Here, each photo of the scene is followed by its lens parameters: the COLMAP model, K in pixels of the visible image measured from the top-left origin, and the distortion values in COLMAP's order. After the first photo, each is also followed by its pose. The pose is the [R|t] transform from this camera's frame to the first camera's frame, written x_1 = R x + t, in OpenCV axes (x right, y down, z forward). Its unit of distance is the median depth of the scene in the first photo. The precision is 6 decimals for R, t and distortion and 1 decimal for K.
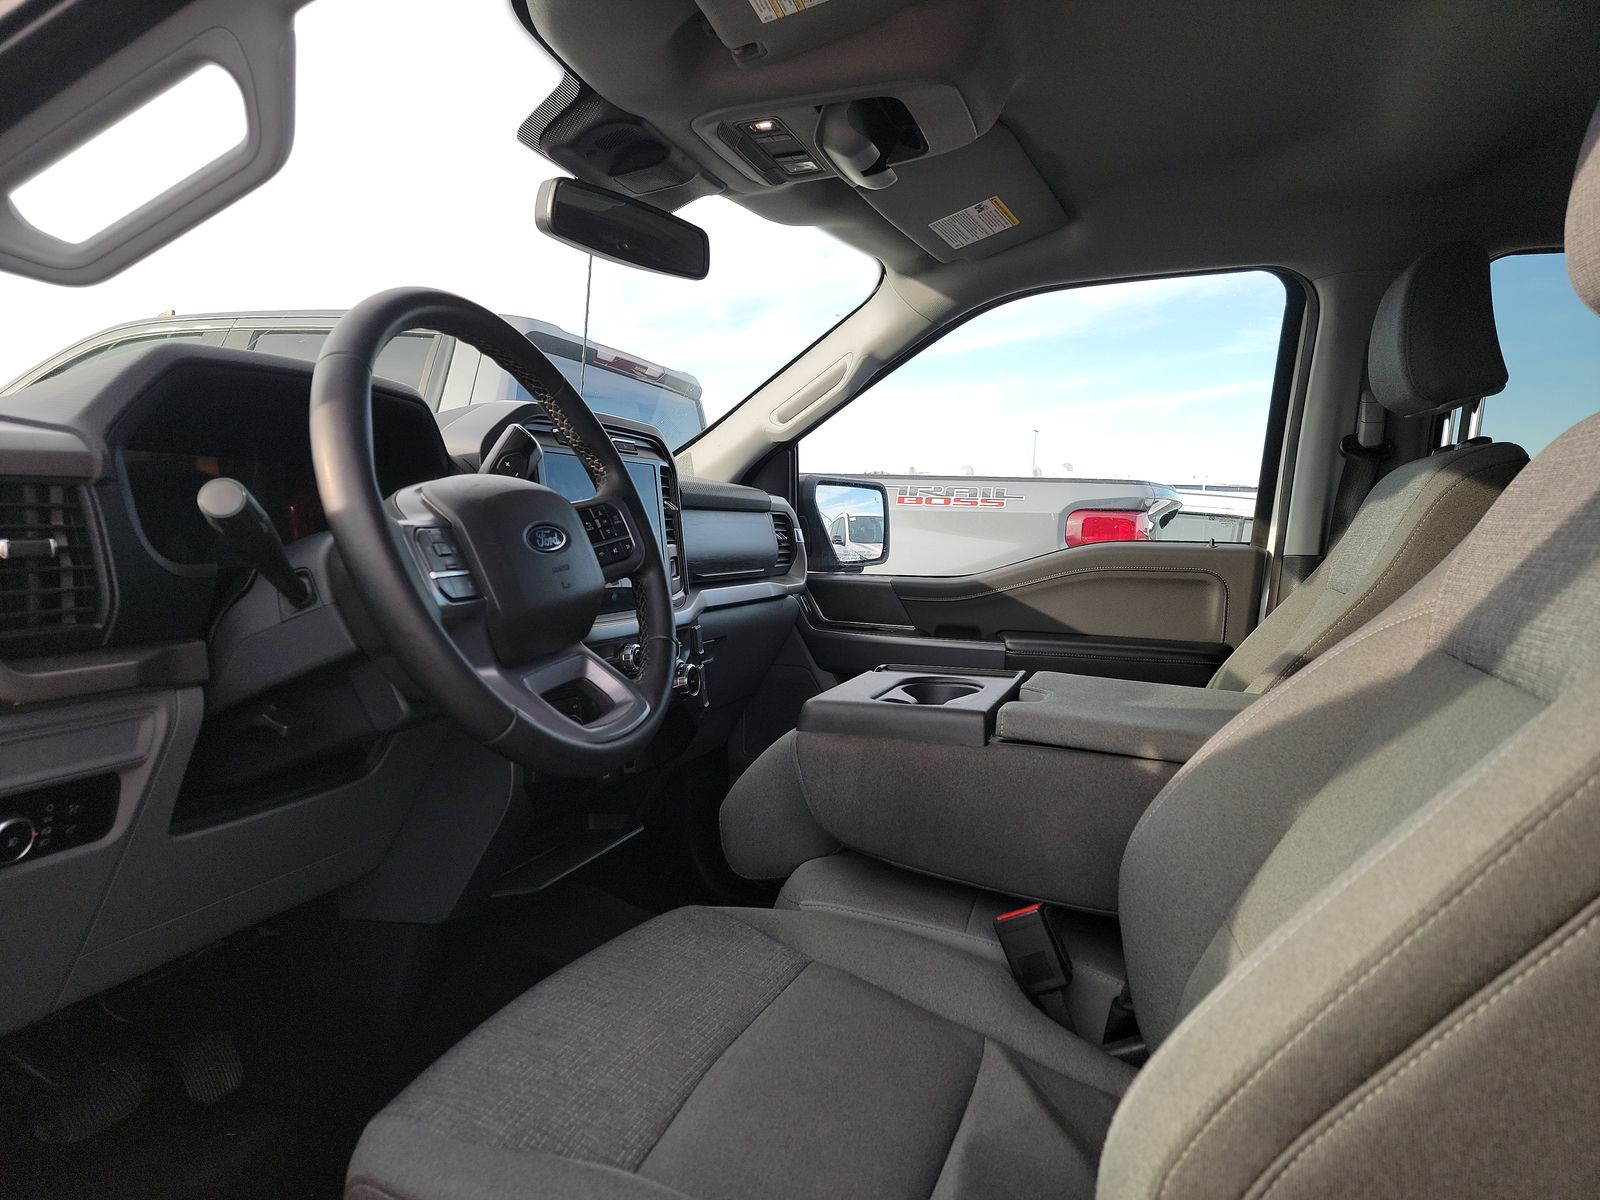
lens RADIAL K [[1143.3, 0, 797.0], [0, 1143.3, 600.1], [0, 0, 1]] dist [0.068212, -0.036228]
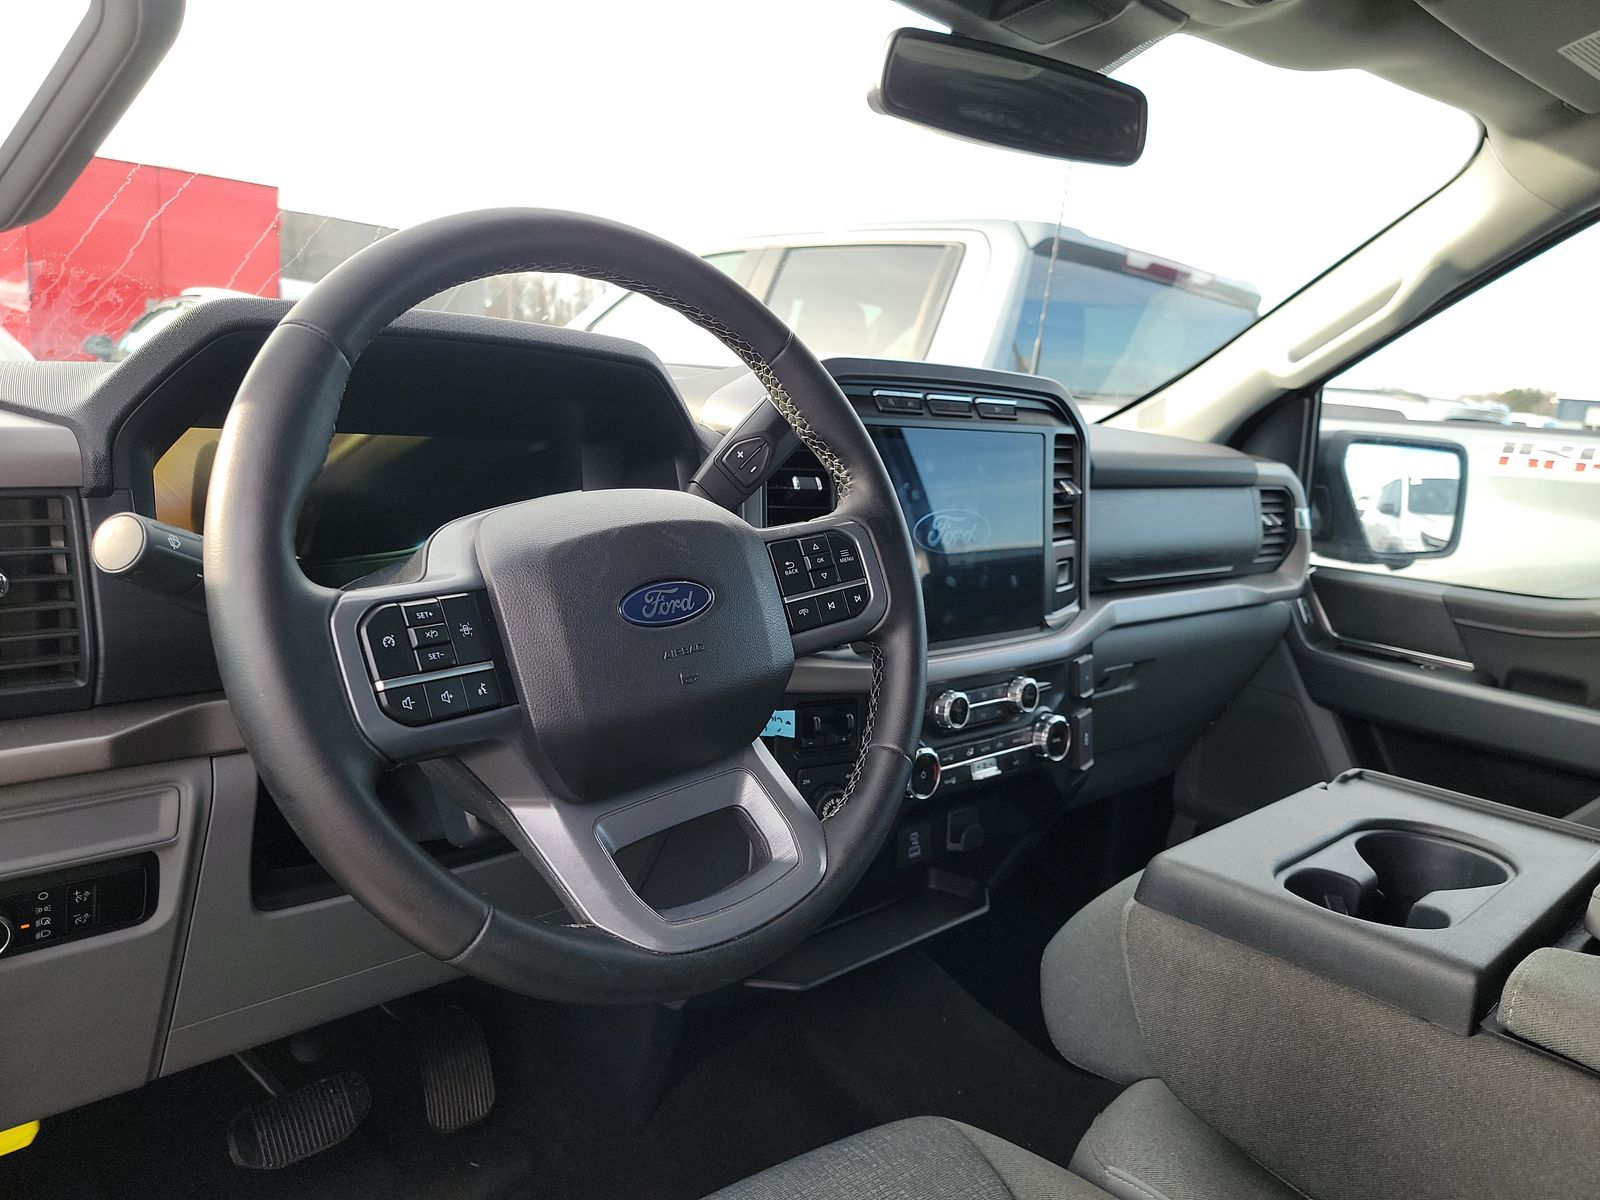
lens RADIAL K [[1143.3, 0, 795.1], [0, 1143.3, 590.5], [0, 0, 1]] dist [0.068212, -0.036228]
pose [[0.882491, 0.113056, -0.456539, 0.072194], [-0.079356, 0.992555, 0.092400, -0.066344], [0.463586, -0.045313, 0.884892, 0.247110]]
